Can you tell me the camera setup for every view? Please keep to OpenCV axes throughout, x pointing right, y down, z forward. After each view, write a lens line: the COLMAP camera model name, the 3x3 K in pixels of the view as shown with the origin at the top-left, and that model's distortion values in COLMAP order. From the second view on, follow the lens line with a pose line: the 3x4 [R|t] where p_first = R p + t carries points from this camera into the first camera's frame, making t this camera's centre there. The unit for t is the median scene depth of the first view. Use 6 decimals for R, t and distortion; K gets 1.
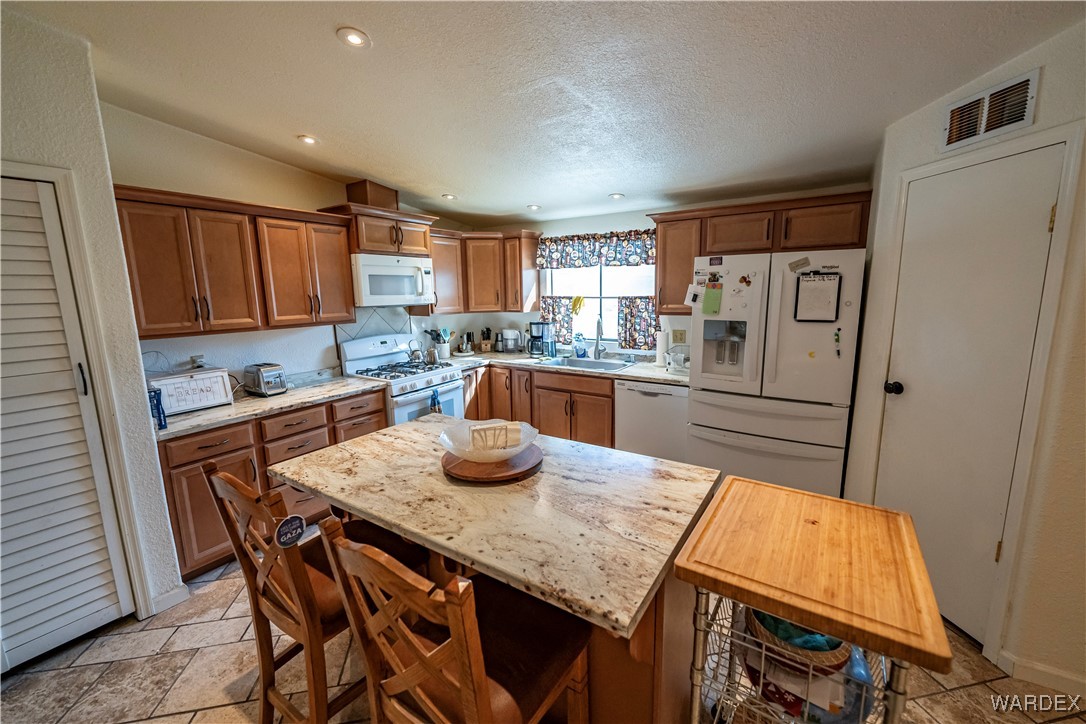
lens RADIAL K [[434.0, 0, 539.5], [0, 434.0, 360.4], [0, 0, 1]] dist [0.000637, 0.000217]
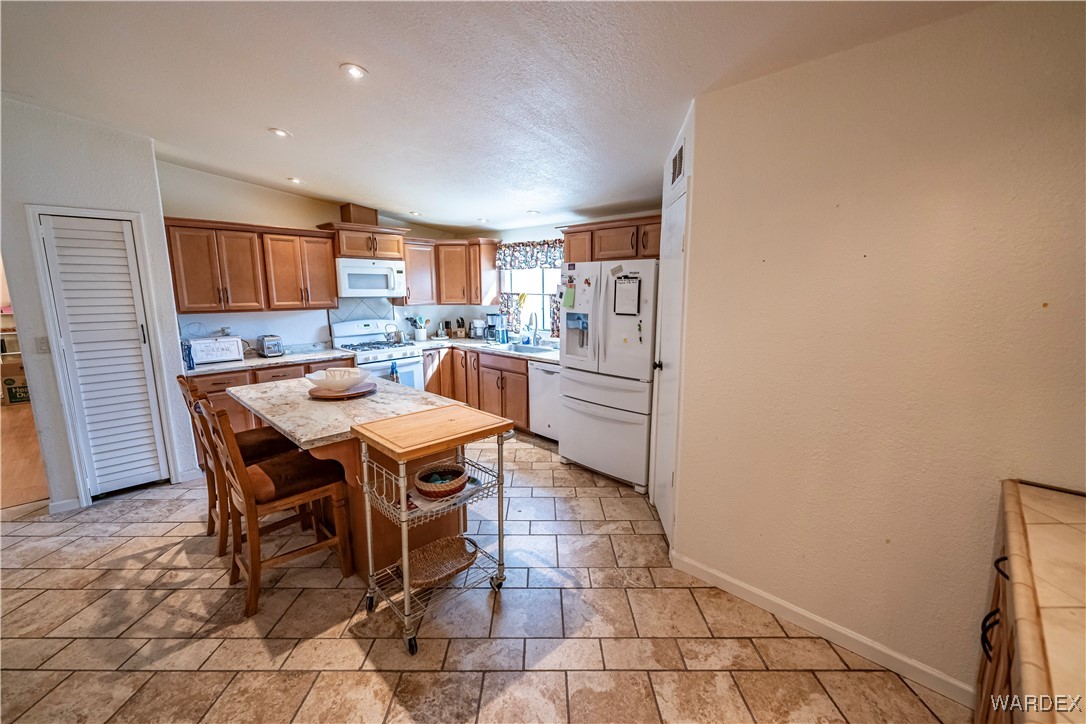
lens RADIAL K [[445.3, 0, 543.2], [0, 445.3, 361.7], [0, 0, 1]] dist [0.000134, 0.000121]
pose [[0.982786, 0.046987, -0.178673, 0.404291], [-0.046256, 0.998896, 0.008257, 0.032015], [0.178863, 0.000150, 0.983874, -0.221080]]
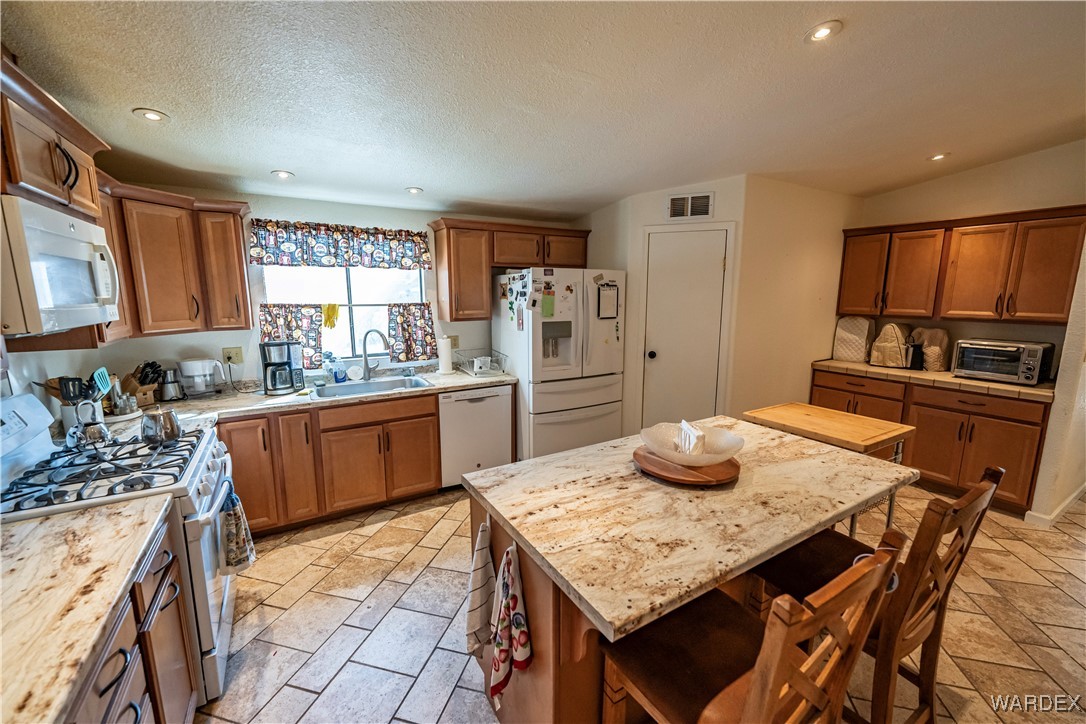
lens RADIAL K [[431.8, 0, 540.6], [0, 431.8, 362.0], [0, 0, 1]] dist [0.000483, -0.000065]
pose [[0.427593, -0.129351, 0.894669, -0.489485], [0.143007, 0.986926, 0.074341, -0.054040], [-0.892588, 0.096157, 0.440501, 0.368864]]
